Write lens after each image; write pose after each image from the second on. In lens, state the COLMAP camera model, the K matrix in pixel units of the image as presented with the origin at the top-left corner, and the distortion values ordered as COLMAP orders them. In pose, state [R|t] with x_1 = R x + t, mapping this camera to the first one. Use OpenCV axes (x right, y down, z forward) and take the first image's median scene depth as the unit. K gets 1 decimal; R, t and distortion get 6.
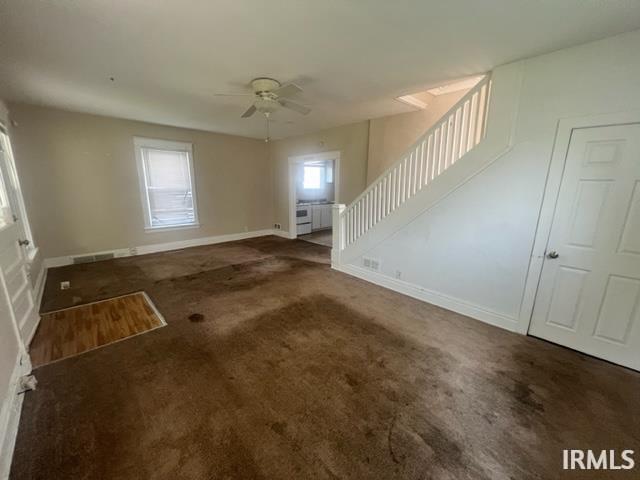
lens RADIAL K [[256.0, 0, 320.0], [0, 256.0, 240.0], [0, 0, 1]] dist [0.000282, -0.000010]
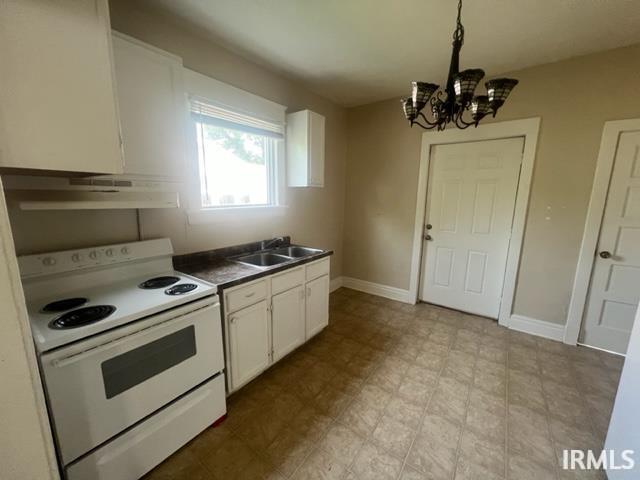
lens RADIAL K [[256.0, 0, 320.0], [0, 256.0, 240.0], [0, 0, 1]] dist [0.000282, -0.000010]
pose [[0.987586, -0.028610, 0.154453, 0.029477], [0.034176, 0.998854, -0.033498, -0.329173], [-0.153317, 0.038361, 0.987432, 1.520405]]
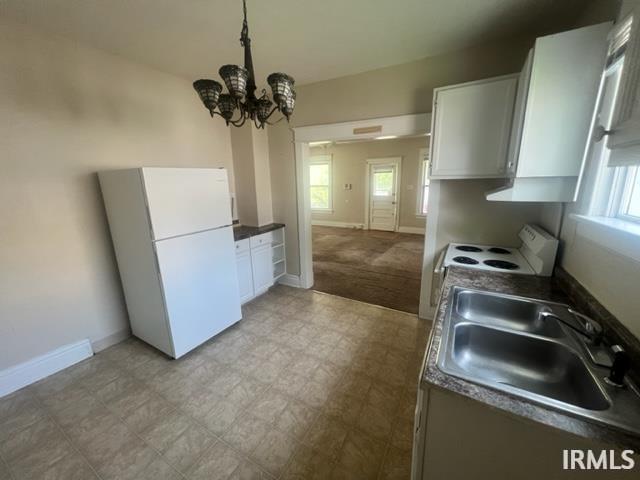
lens RADIAL K [[256.0, 0, 320.0], [0, 256.0, 240.0], [0, 0, 1]] dist [0.000282, -0.000010]
pose [[-0.963212, 0.064122, -0.260979, 0.290427], [-0.053254, 0.906319, 0.419226, -0.509236], [0.263412, 0.417702, -0.869563, 2.282919]]
